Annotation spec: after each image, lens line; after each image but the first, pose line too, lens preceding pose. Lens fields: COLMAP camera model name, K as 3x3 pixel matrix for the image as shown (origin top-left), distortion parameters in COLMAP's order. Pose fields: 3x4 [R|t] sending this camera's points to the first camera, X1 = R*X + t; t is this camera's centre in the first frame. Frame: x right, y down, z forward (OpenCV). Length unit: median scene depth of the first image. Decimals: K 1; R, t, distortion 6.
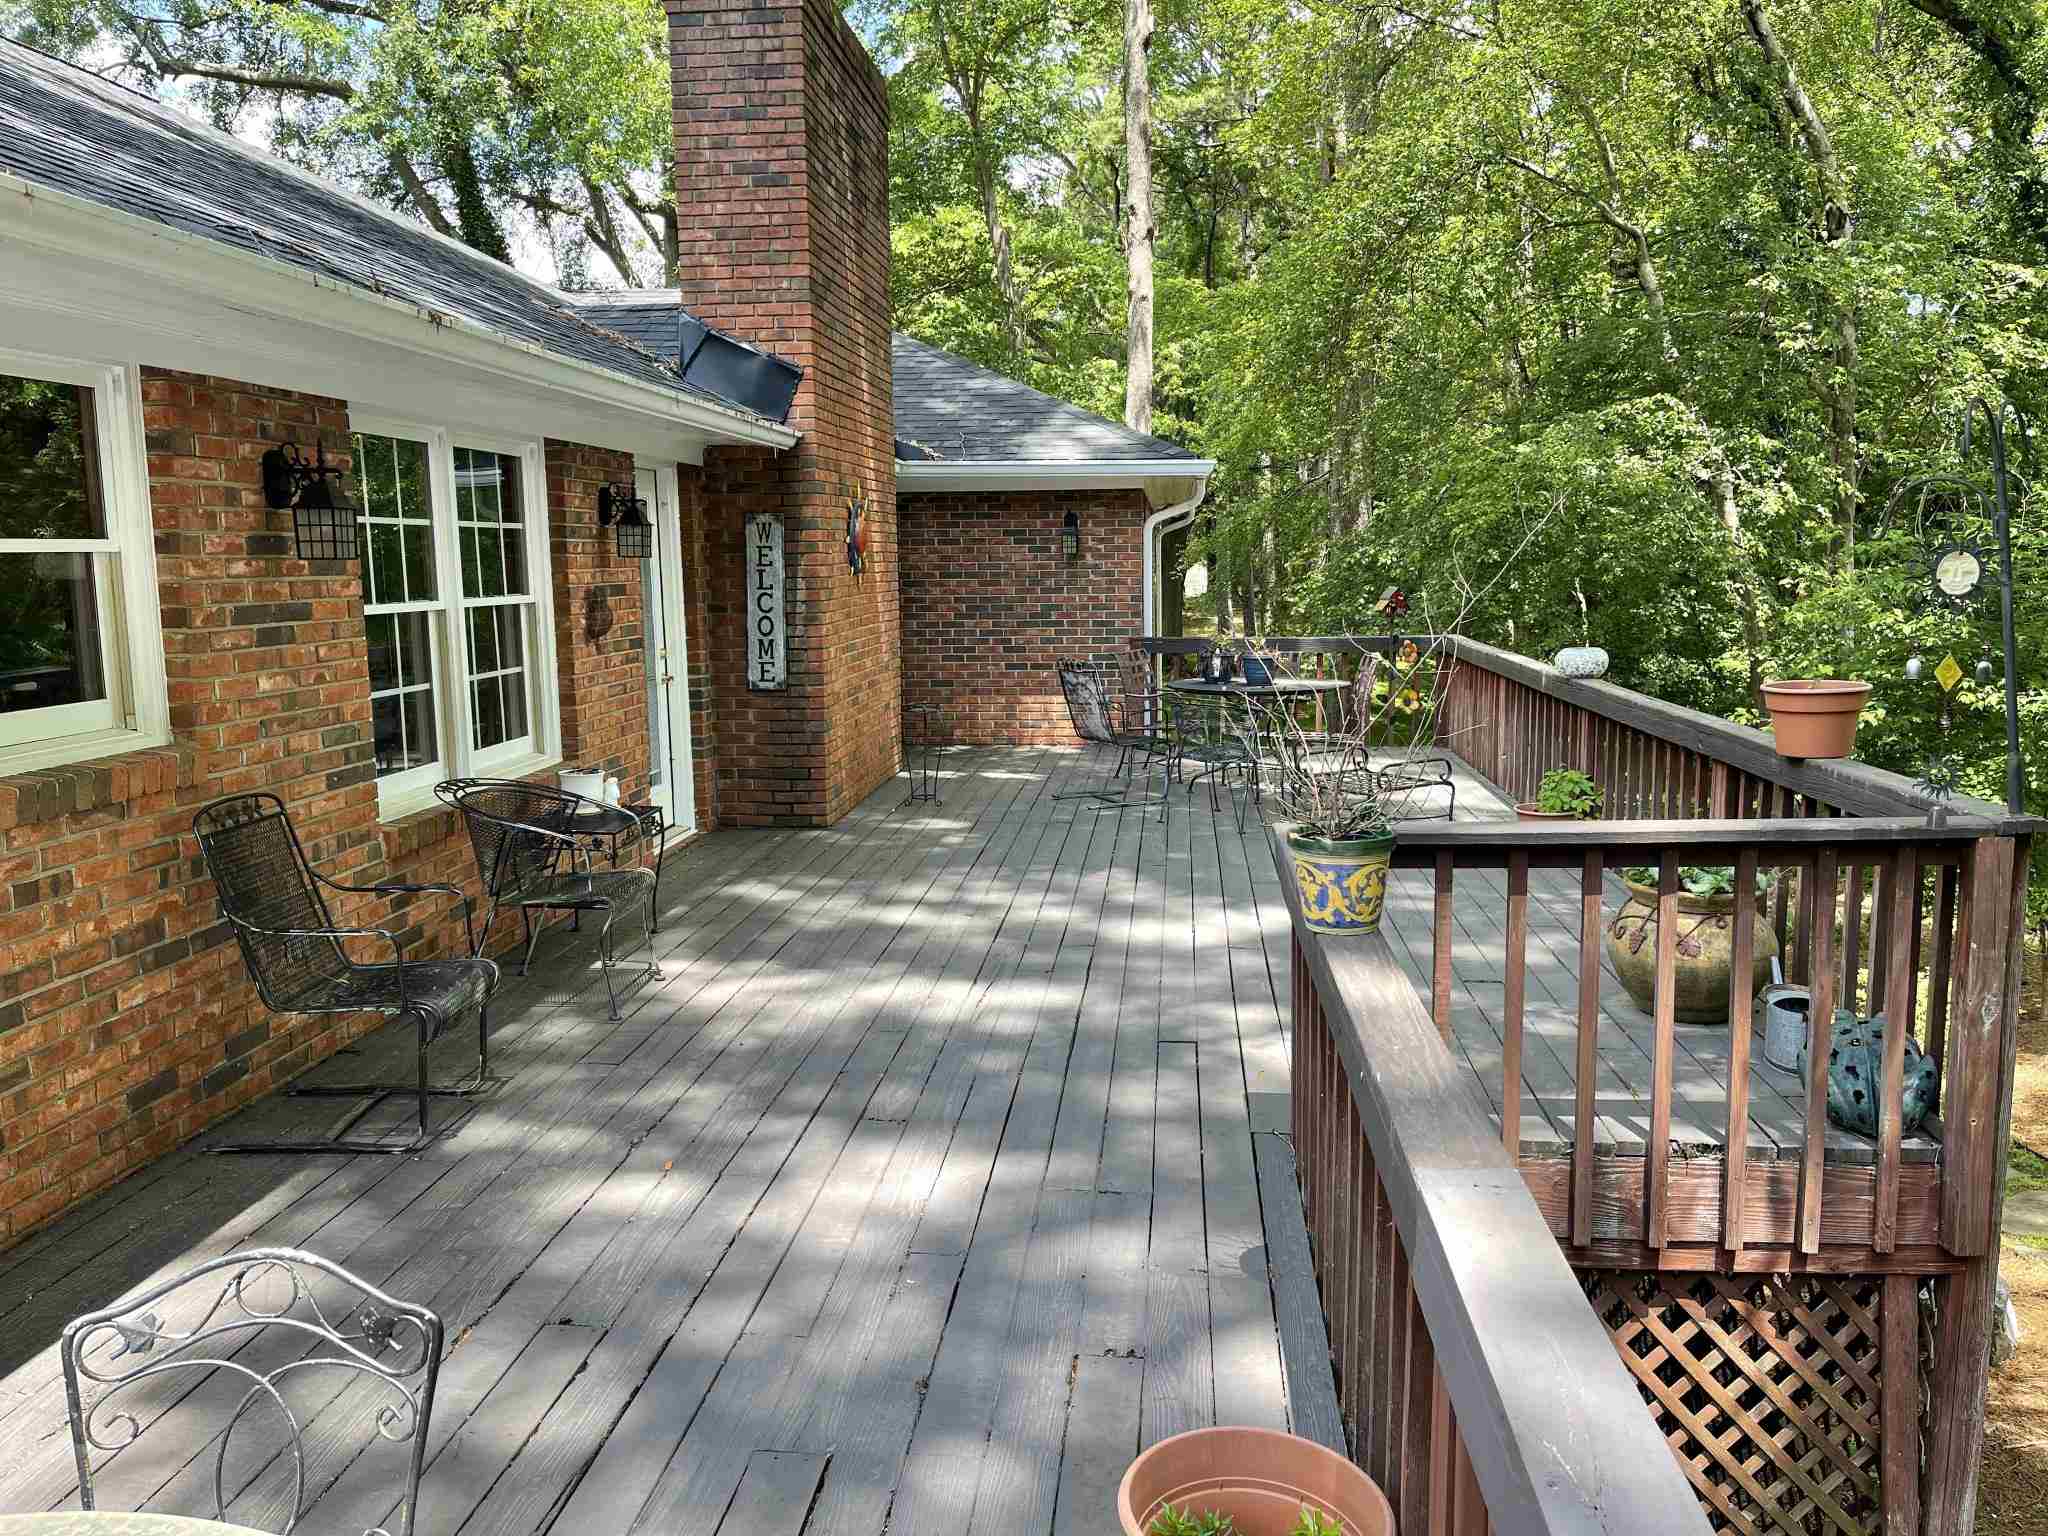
lens RADIAL K [[1572.8, 0, 1026.8], [0, 1572.8, 775.6], [0, 0, 1]] dist [0.032001, -0.005199]
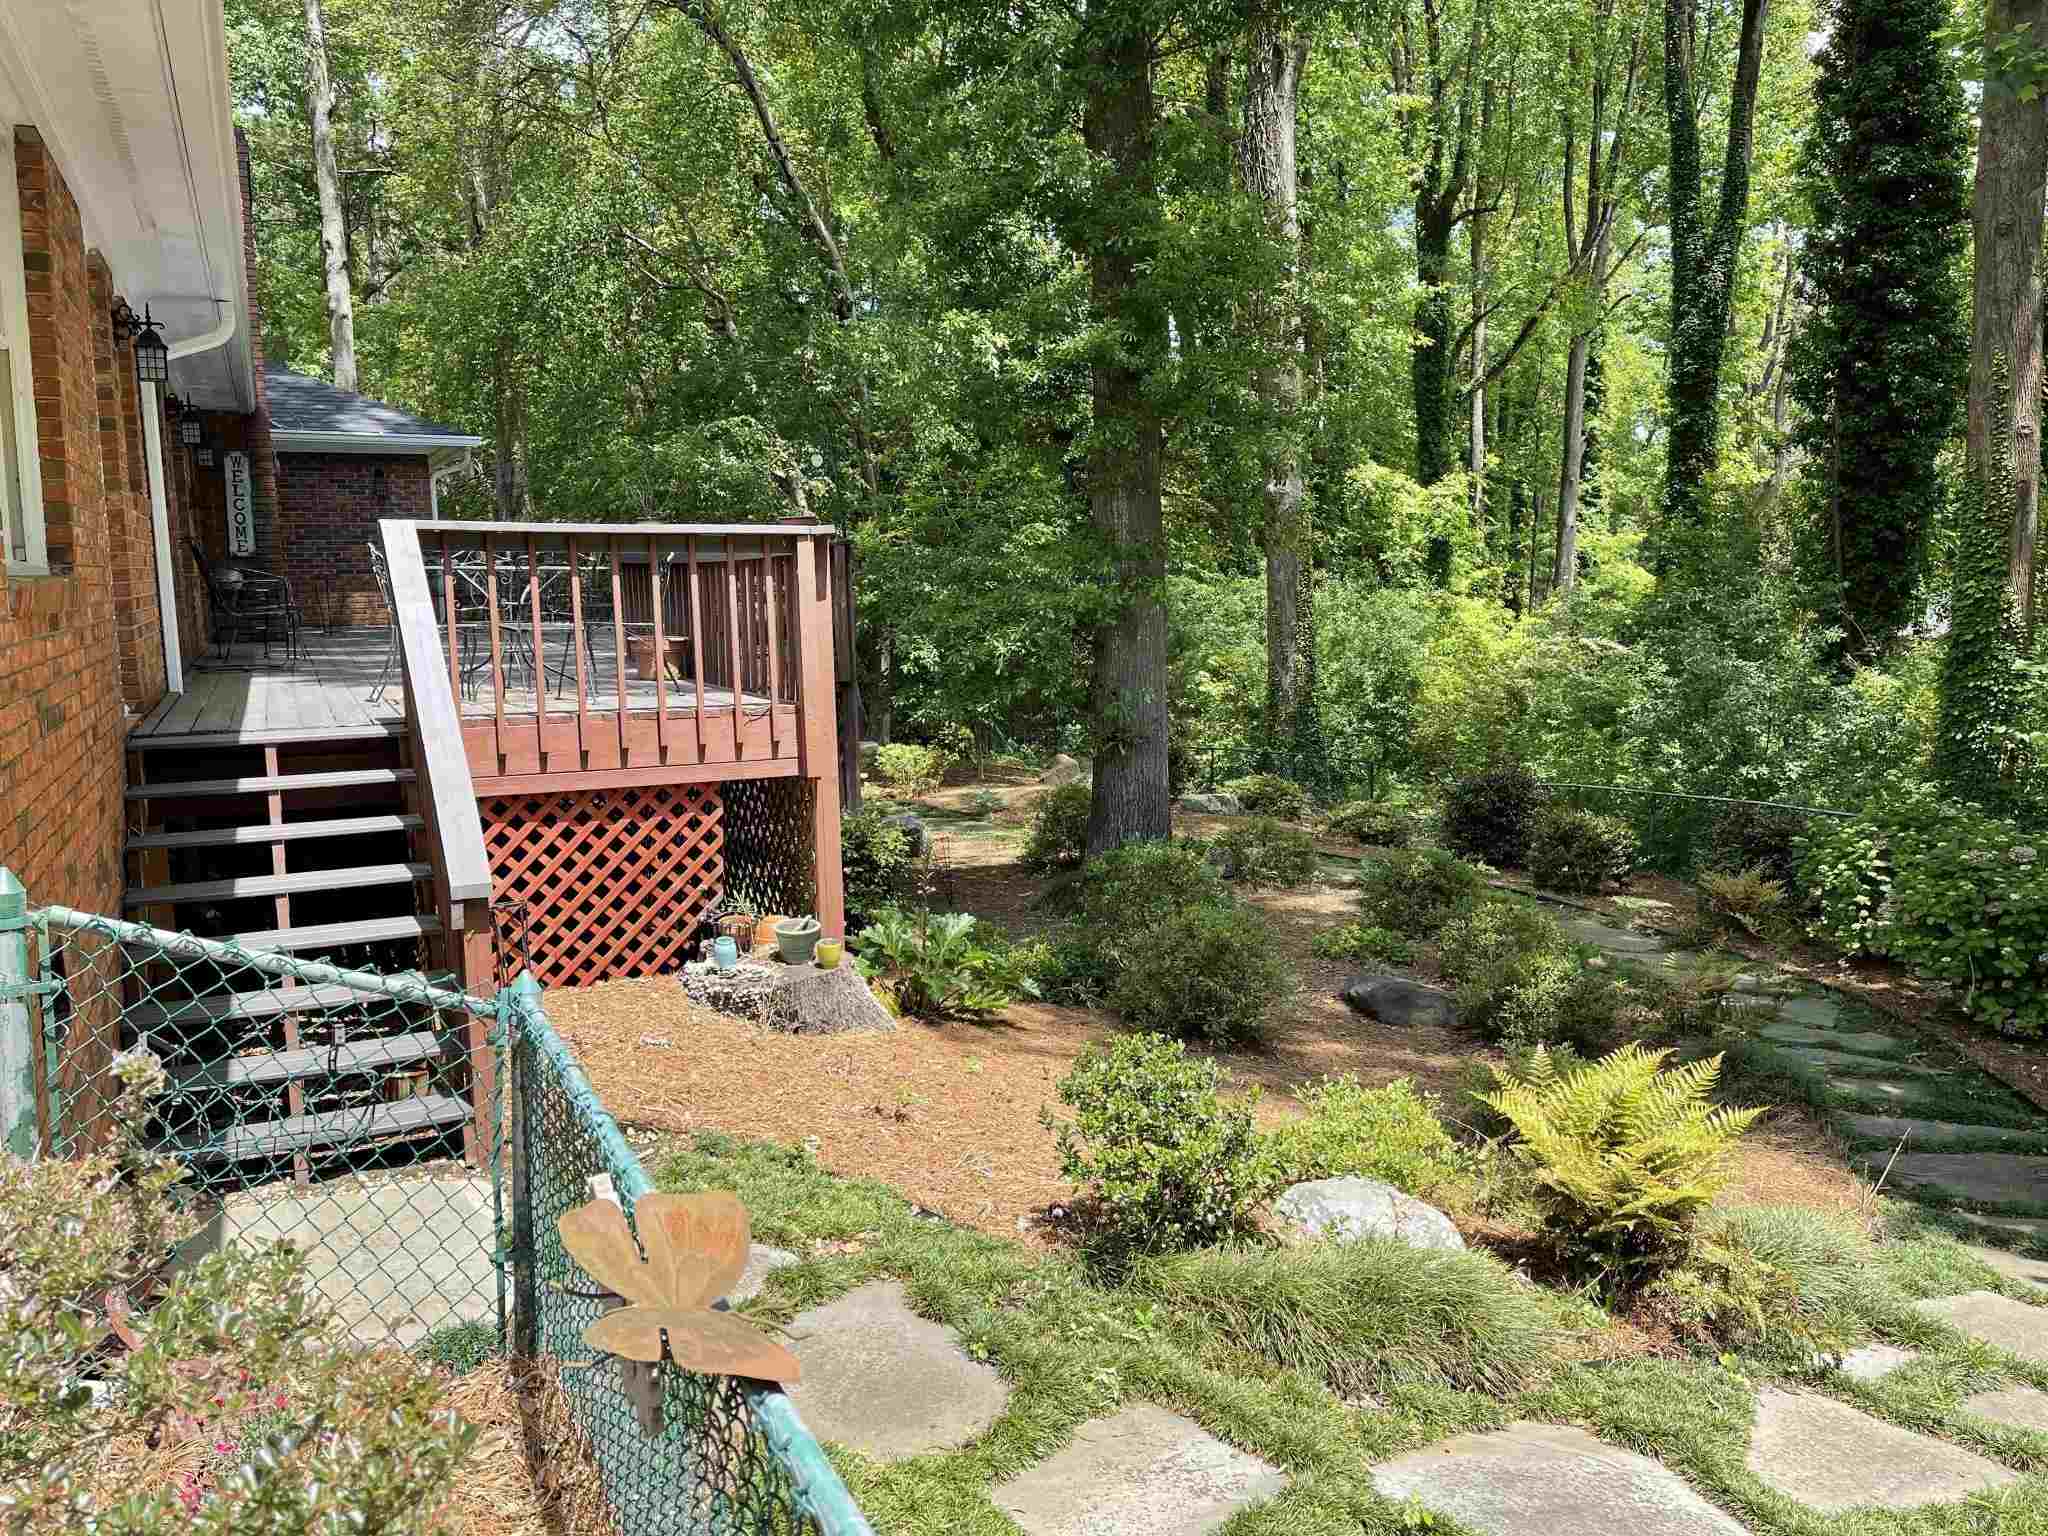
lens RADIAL K [[1572.8, 0, 1029.4], [0, 1572.8, 769.0], [0, 0, 1]] dist [0.032001, -0.005199]
pose [[0.858156, -0.068503, 0.508799, -0.143960], [0.076835, 0.997033, 0.004646, 0.101970], [-0.507608, 0.035107, 0.860873, -0.390569]]
